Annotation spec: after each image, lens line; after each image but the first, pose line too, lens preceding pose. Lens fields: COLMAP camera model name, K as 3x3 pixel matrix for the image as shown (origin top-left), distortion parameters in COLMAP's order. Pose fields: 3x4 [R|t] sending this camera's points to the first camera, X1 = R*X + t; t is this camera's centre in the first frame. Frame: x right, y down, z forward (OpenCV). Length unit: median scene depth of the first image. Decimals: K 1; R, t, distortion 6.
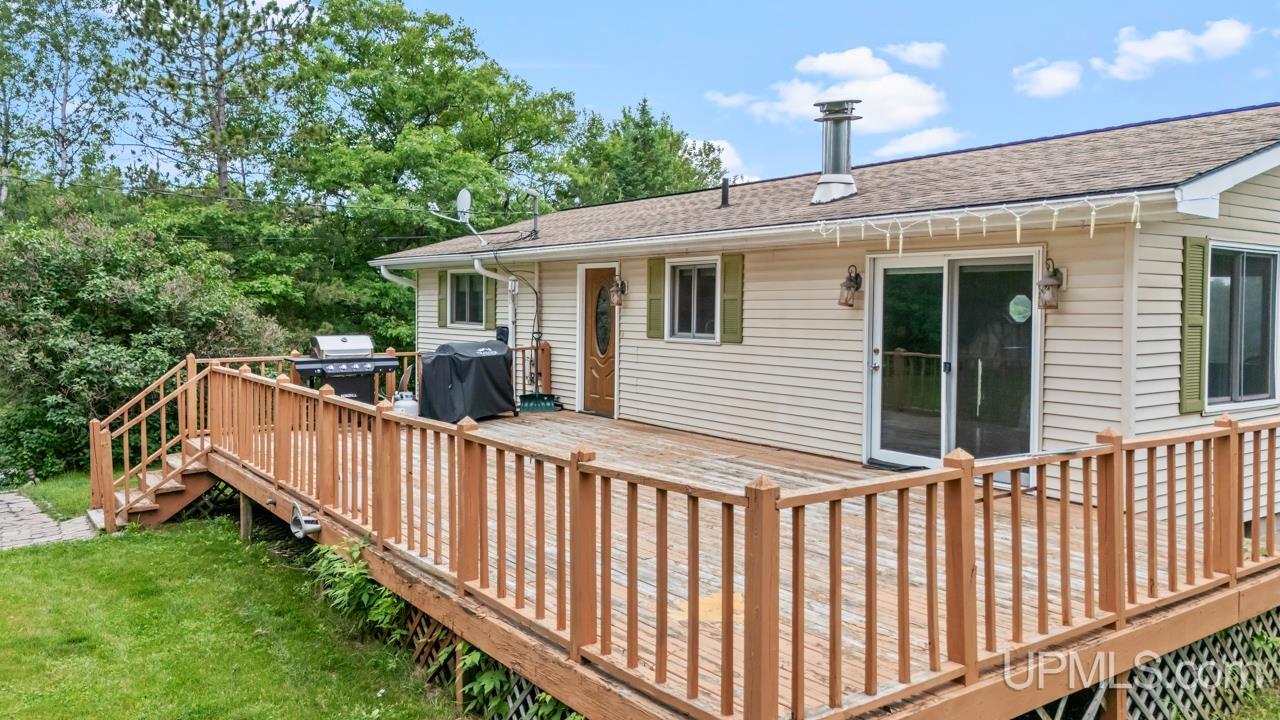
lens RADIAL K [[963.2, 0, 640.1], [0, 963.2, 352.3], [0, 0, 1]] dist [0.039233, -0.021793]
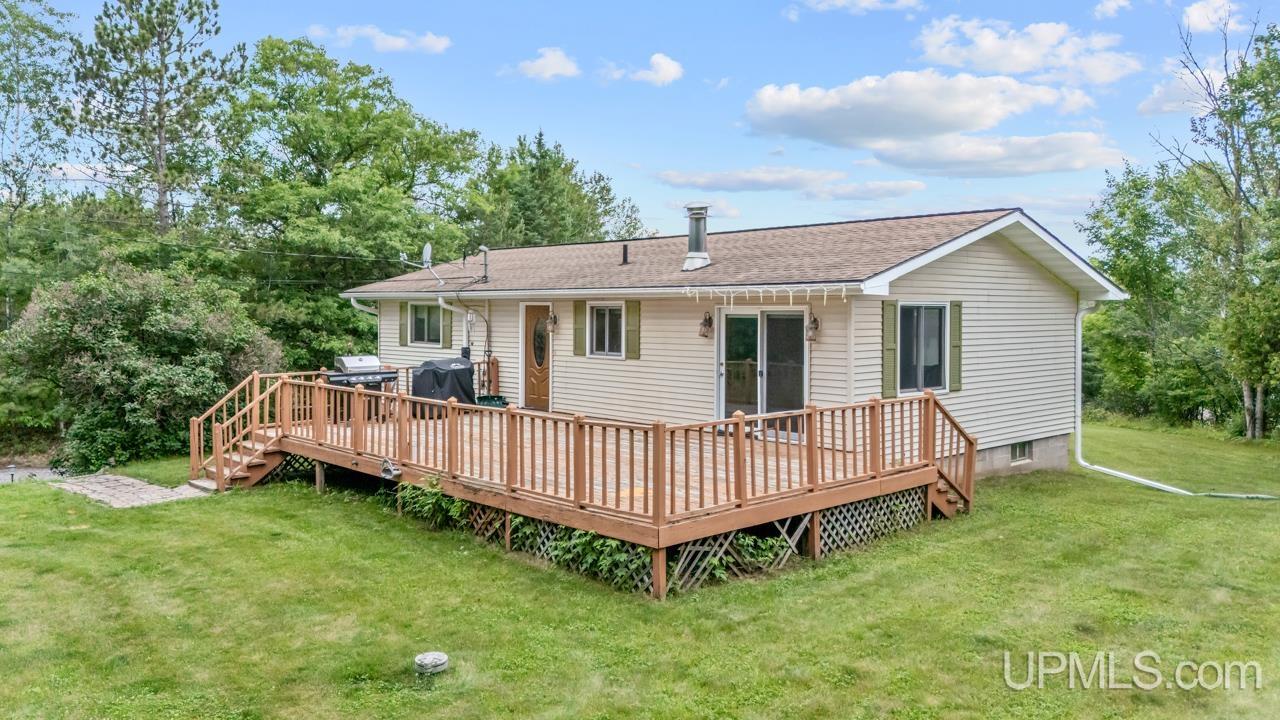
lens RADIAL K [[963.2, 0, 646.8], [0, 963.2, 348.9], [0, 0, 1]] dist [0.039233, -0.021793]
pose [[0.991815, -0.011340, 0.127176, -0.065632], [0.012254, 0.999904, -0.006406, -0.013336], [-0.127091, 0.007912, 0.991860, -0.443058]]
